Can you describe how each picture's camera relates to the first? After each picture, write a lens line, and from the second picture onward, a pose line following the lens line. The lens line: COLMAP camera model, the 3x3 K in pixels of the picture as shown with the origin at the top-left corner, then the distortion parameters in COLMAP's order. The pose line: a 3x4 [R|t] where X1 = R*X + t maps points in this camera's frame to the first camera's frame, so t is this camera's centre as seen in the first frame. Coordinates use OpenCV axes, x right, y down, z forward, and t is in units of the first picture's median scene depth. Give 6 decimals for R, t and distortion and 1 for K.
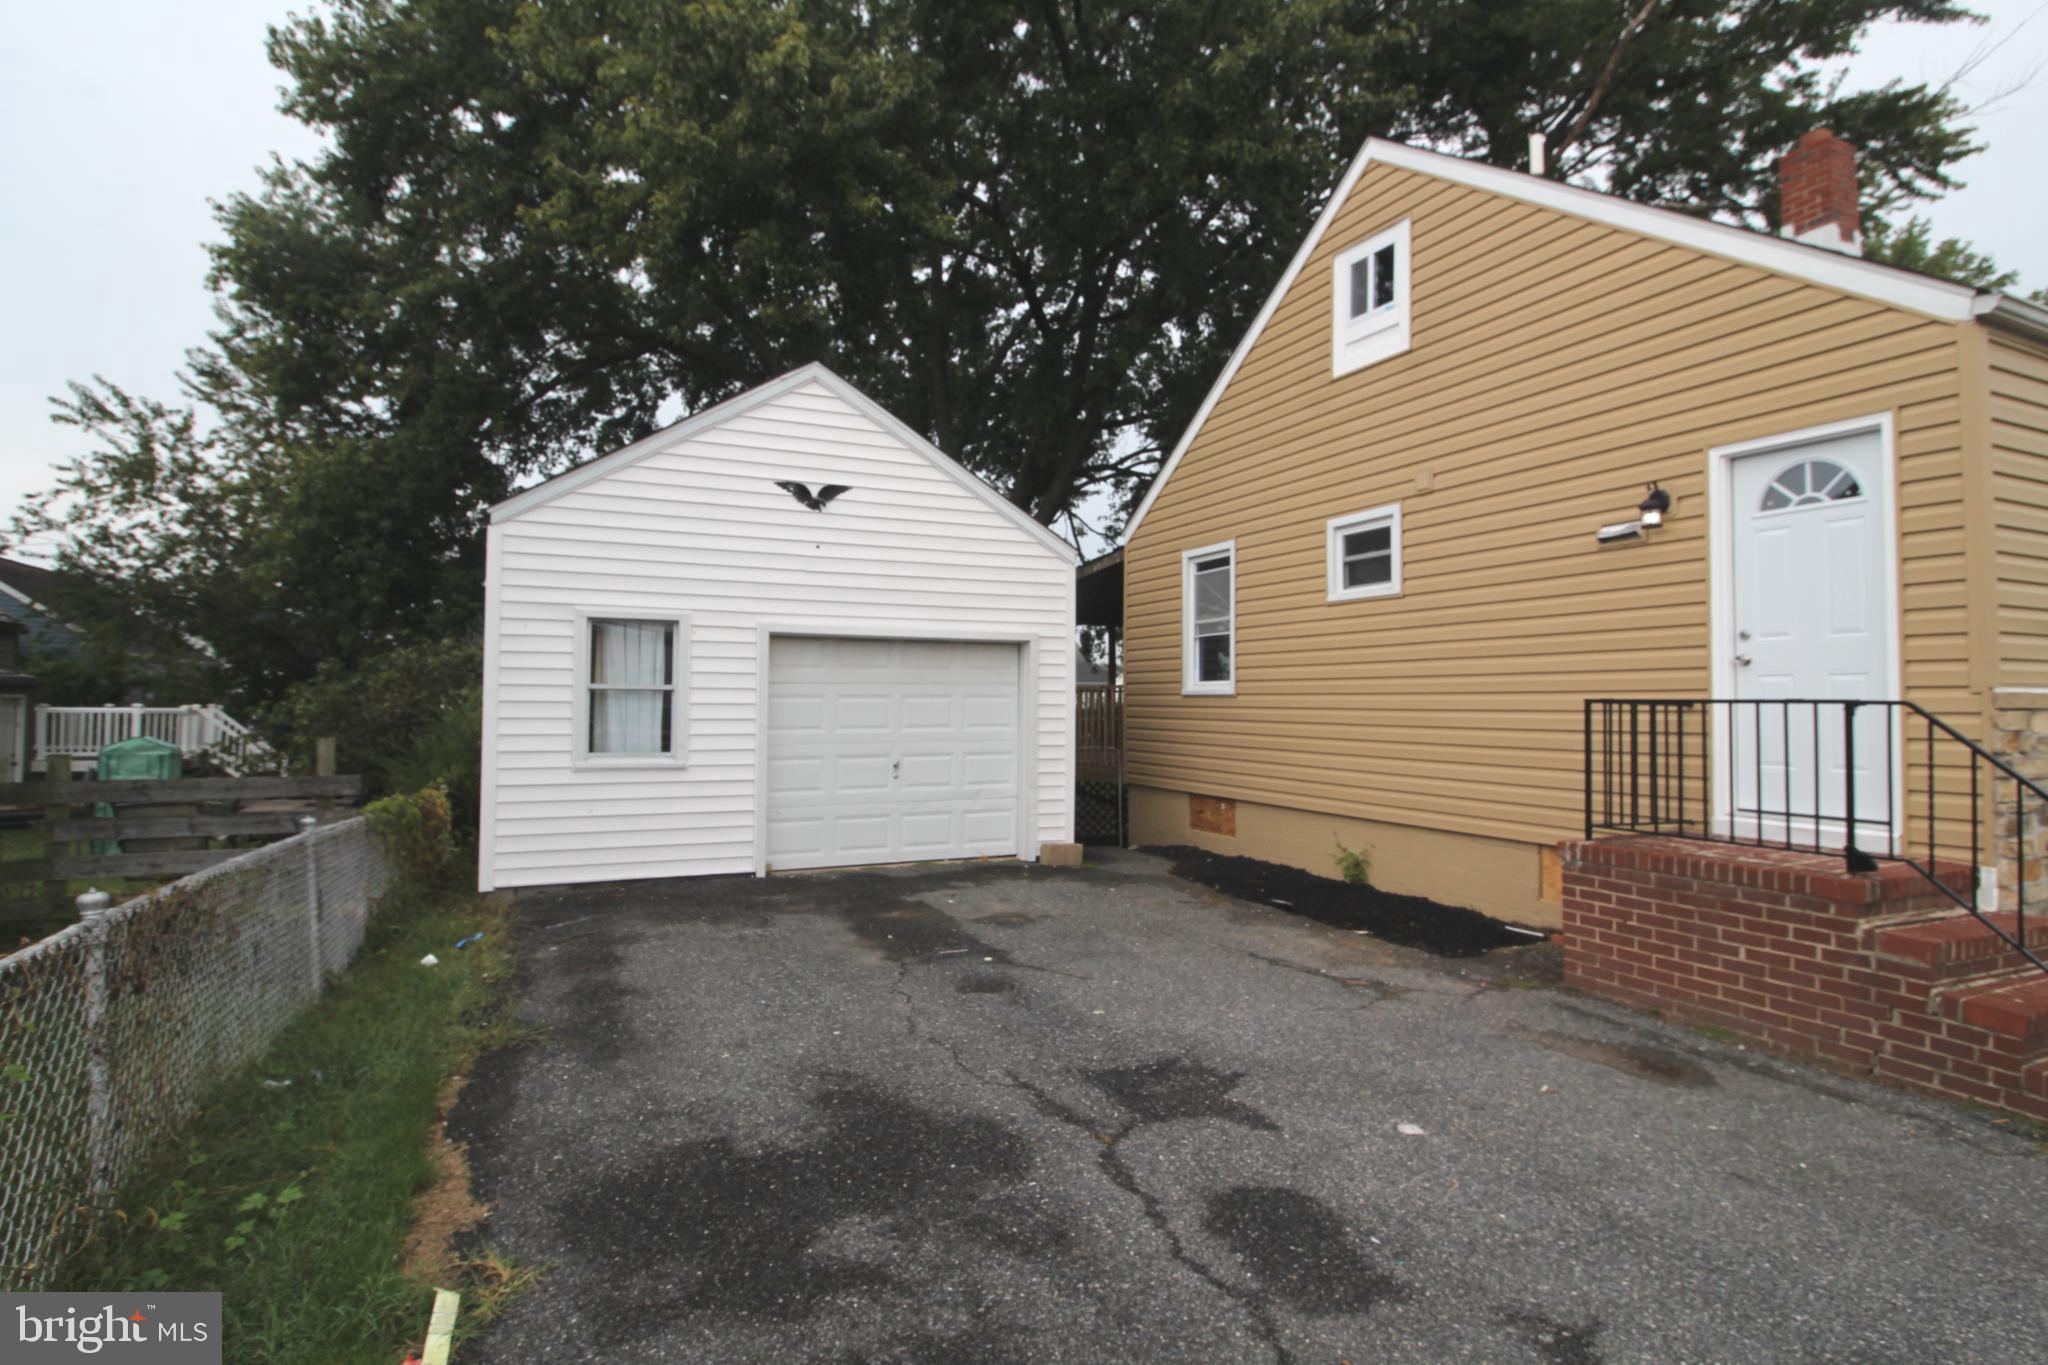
lens RADIAL K [[1044.5, 0, 1025.1], [0, 1044.5, 680.4], [0, 0, 1]] dist [-0.001565, -0.000166]
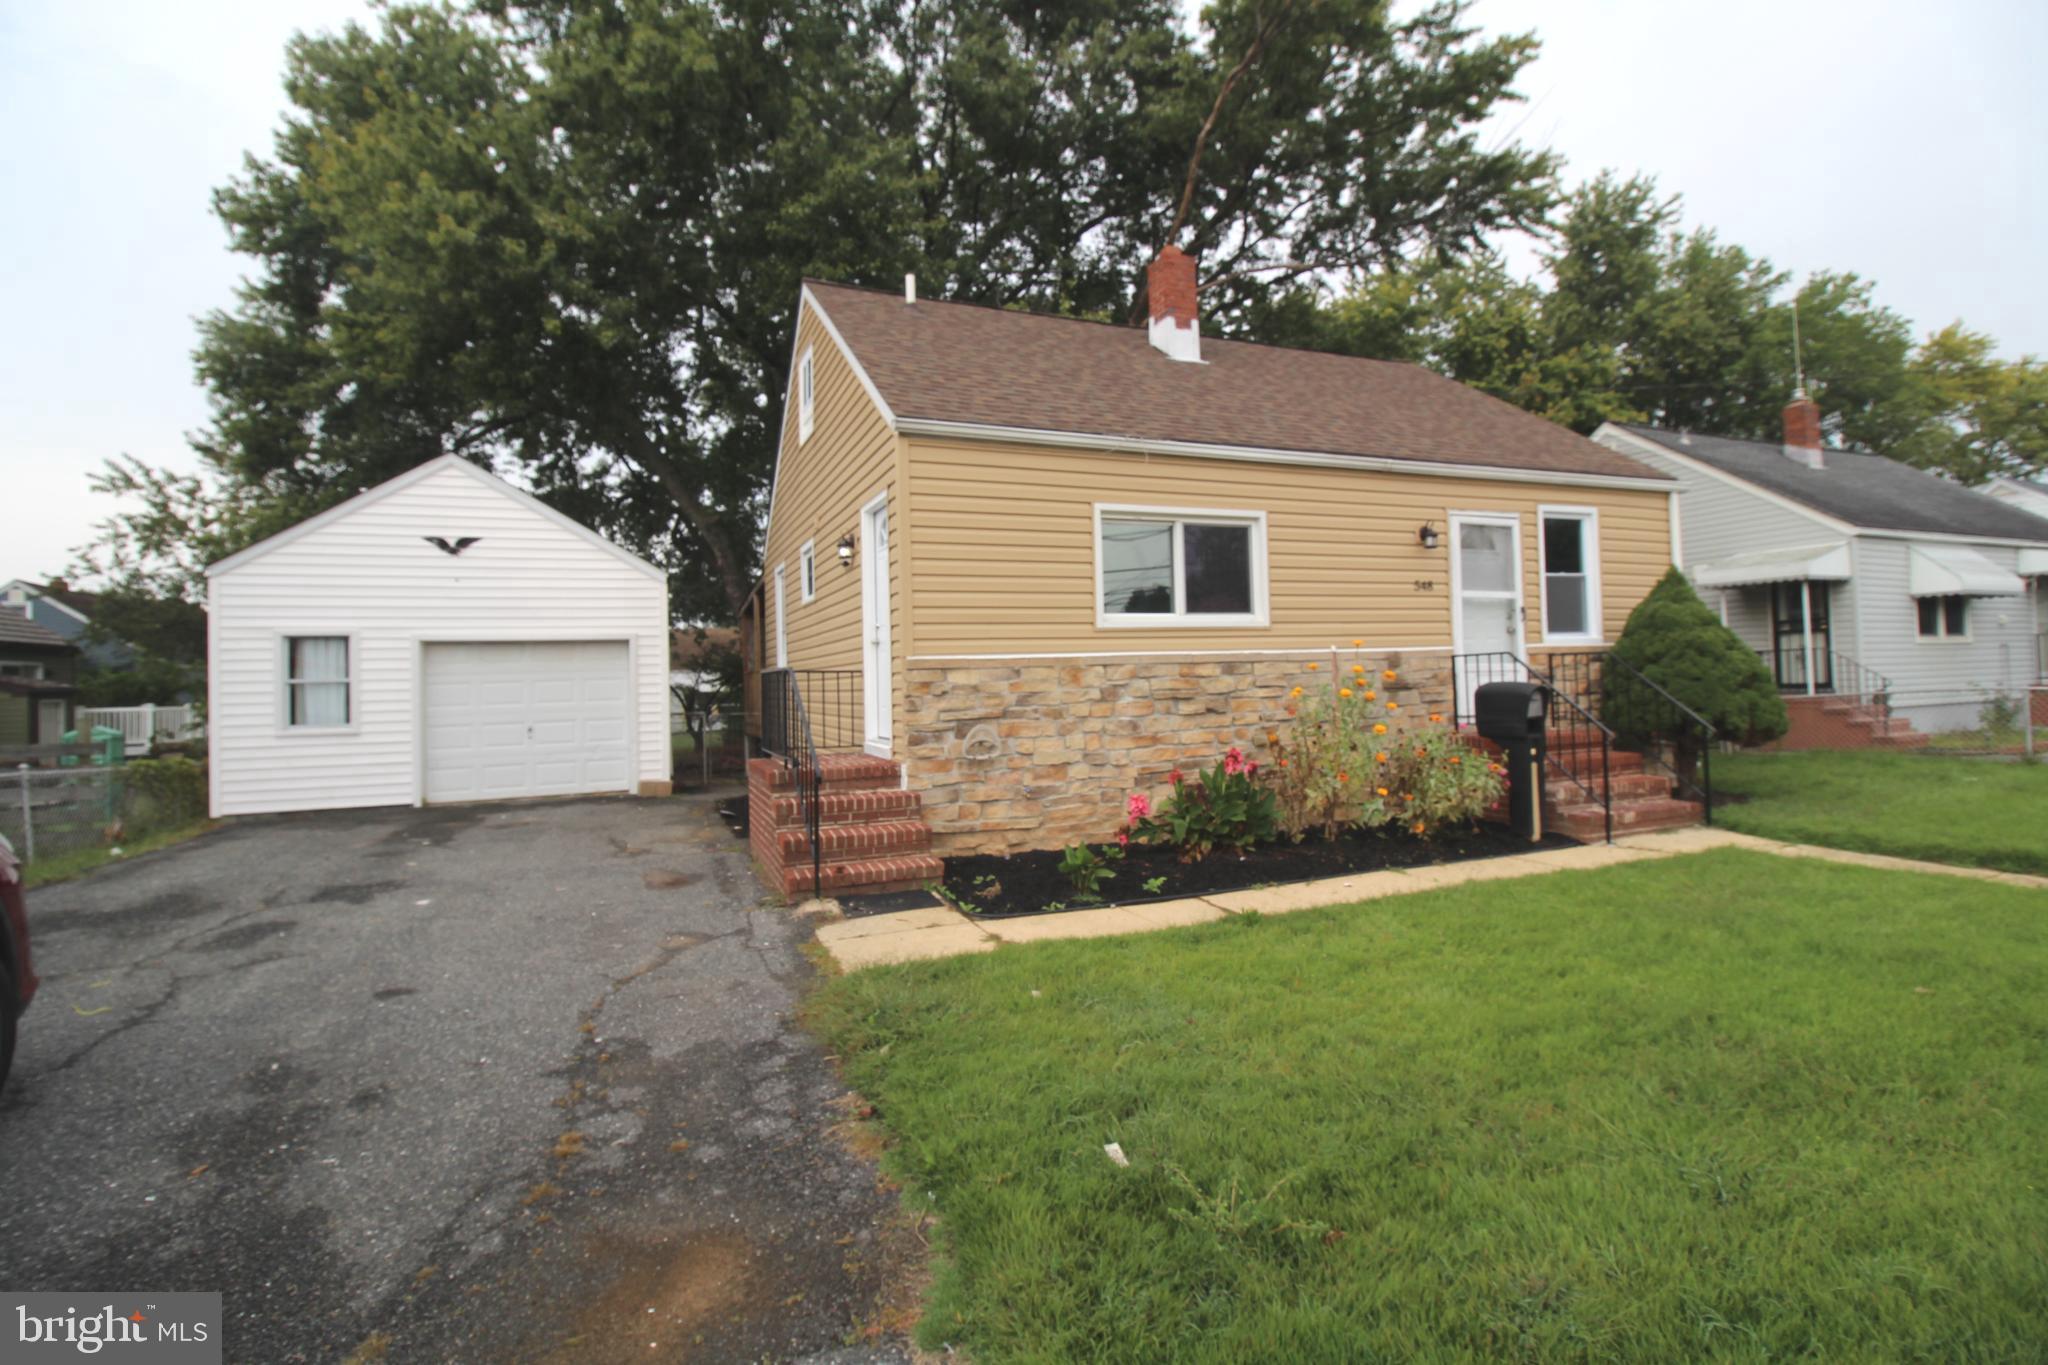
lens RADIAL K [[942.3, 0, 1017.1], [0, 942.3, 673.1], [0, 0, 1]] dist [-0.001593, -0.000704]
pose [[0.997890, -0.032021, -0.056482, 0.329300], [0.032734, 0.999395, 0.011745, 0.005665], [0.056071, -0.013569, 0.998335, -0.135772]]
